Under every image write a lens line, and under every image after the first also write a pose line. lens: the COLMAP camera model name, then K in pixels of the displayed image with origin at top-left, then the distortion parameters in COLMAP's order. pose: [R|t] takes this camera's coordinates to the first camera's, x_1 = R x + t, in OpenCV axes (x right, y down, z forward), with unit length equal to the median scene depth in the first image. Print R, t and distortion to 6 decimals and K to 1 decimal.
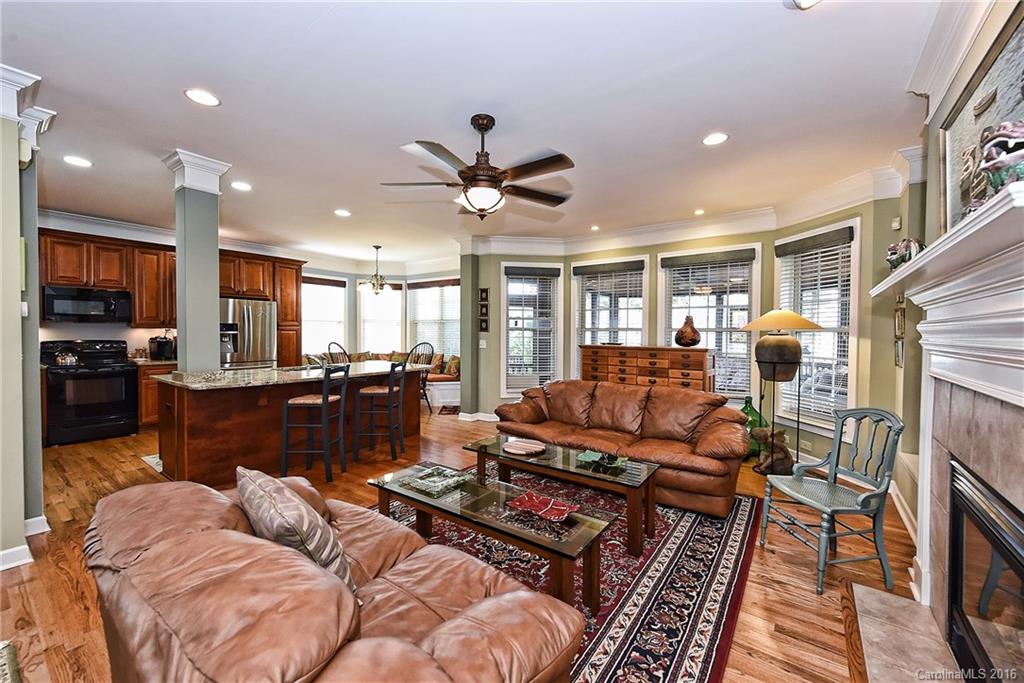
lens RADIAL K [[403.2, 0, 511.8], [0, 403.2, 339.8], [0, 0, 1]] dist [0.003371, -0.000667]
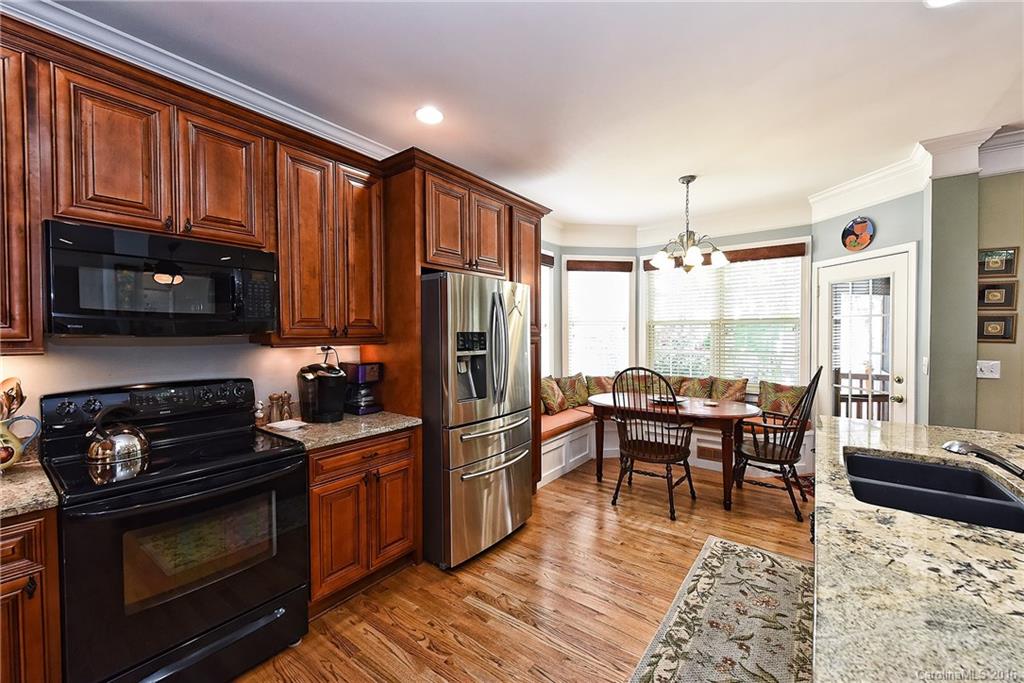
lens RADIAL K [[403.2, 0, 515.3], [0, 403.2, 340.1], [0, 0, 1]] dist [0.003371, -0.000667]
pose [[0.999892, -0.013930, 0.004764, -0.686931], [0.013949, 0.999895, -0.003936, -0.030986], [-0.004708, 0.004002, 0.999981, 0.590985]]
